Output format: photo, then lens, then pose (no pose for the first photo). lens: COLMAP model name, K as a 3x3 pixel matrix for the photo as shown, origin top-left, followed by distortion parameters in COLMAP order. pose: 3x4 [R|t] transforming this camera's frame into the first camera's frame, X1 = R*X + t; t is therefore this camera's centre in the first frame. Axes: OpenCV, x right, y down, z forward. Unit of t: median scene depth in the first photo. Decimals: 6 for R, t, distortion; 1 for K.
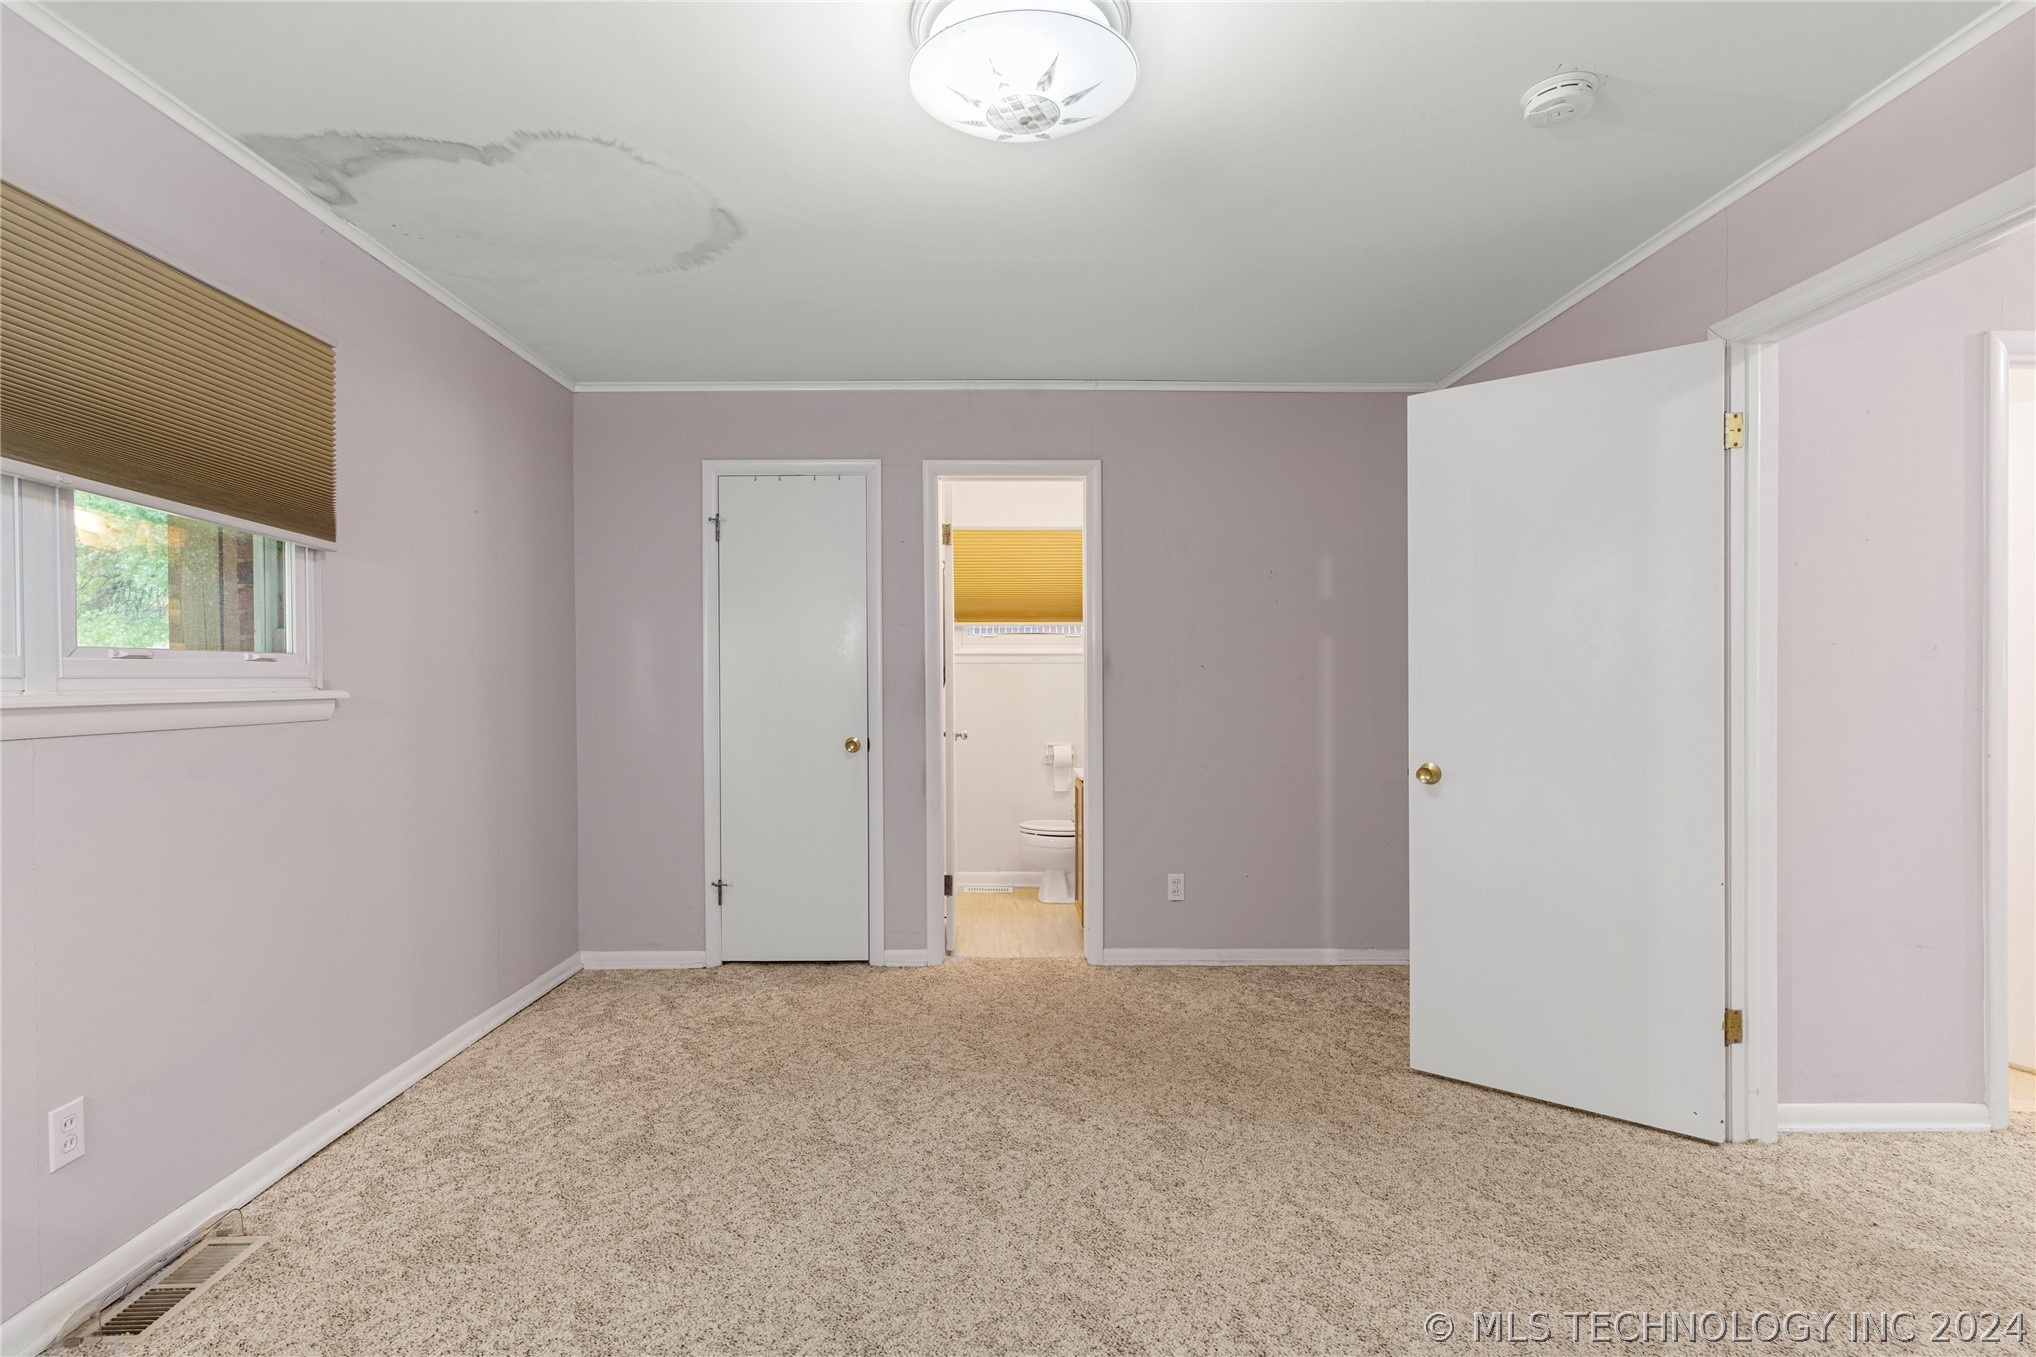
lens RADIAL K [[984.8, 0, 1000.6], [0, 984.8, 681.3], [0, 0, 1]] dist [0.008665, -0.002788]
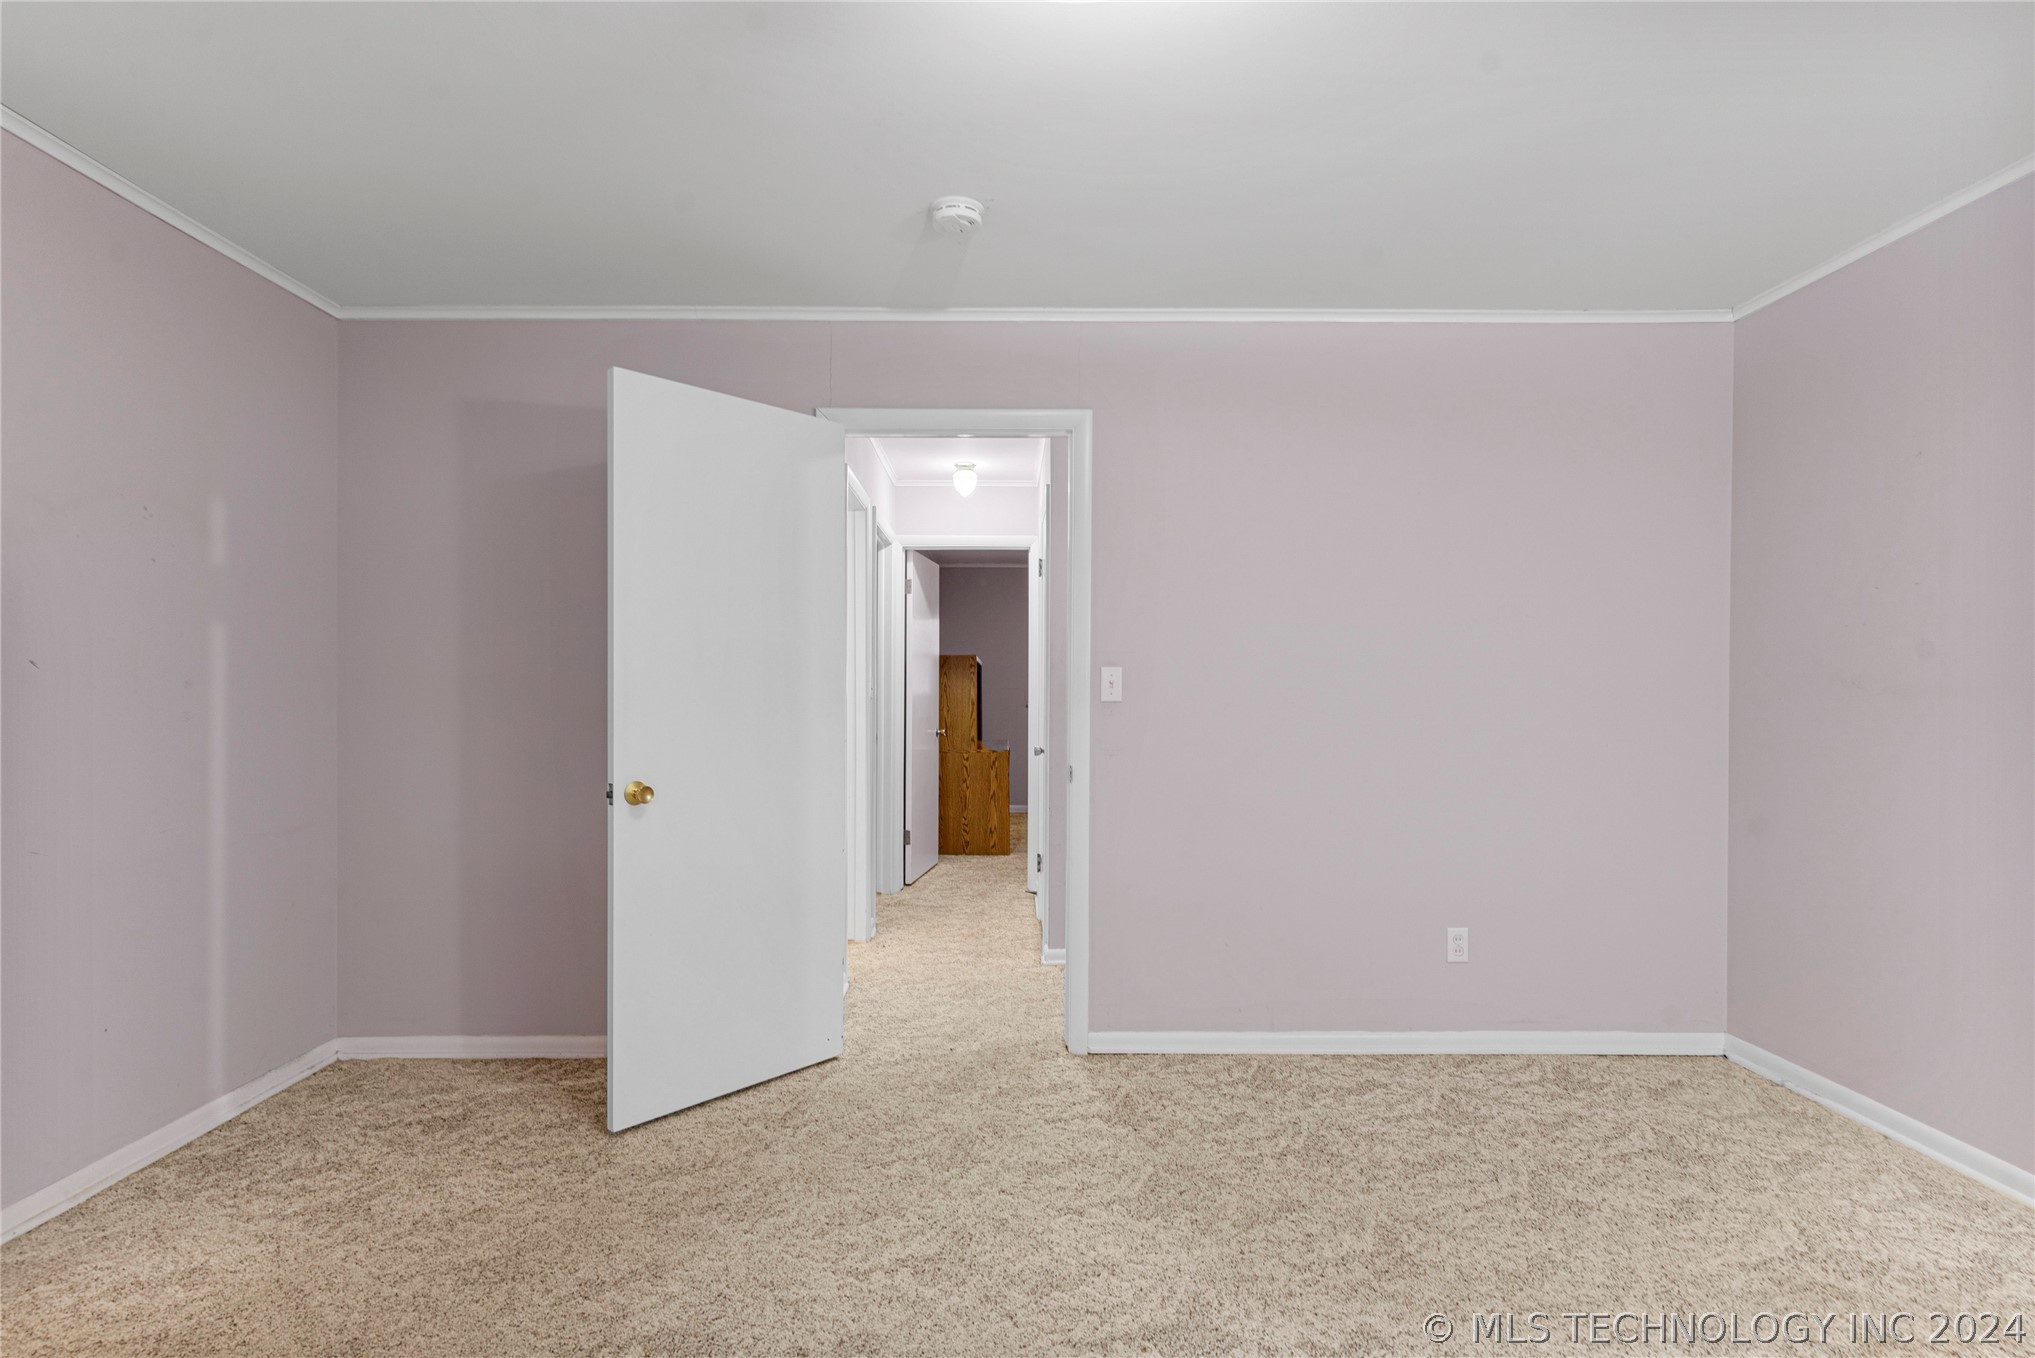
lens RADIAL K [[984.3, 0, 1009.5], [0, 984.3, 688.0], [0, 0, 1]] dist [0.008665, -0.002788]
pose [[-0.000496, 0.004488, 0.999990, -0.457674], [-0.001882, 0.999988, -0.004489, 0.000006], [-0.999998, -0.001884, -0.000488, 0.659451]]
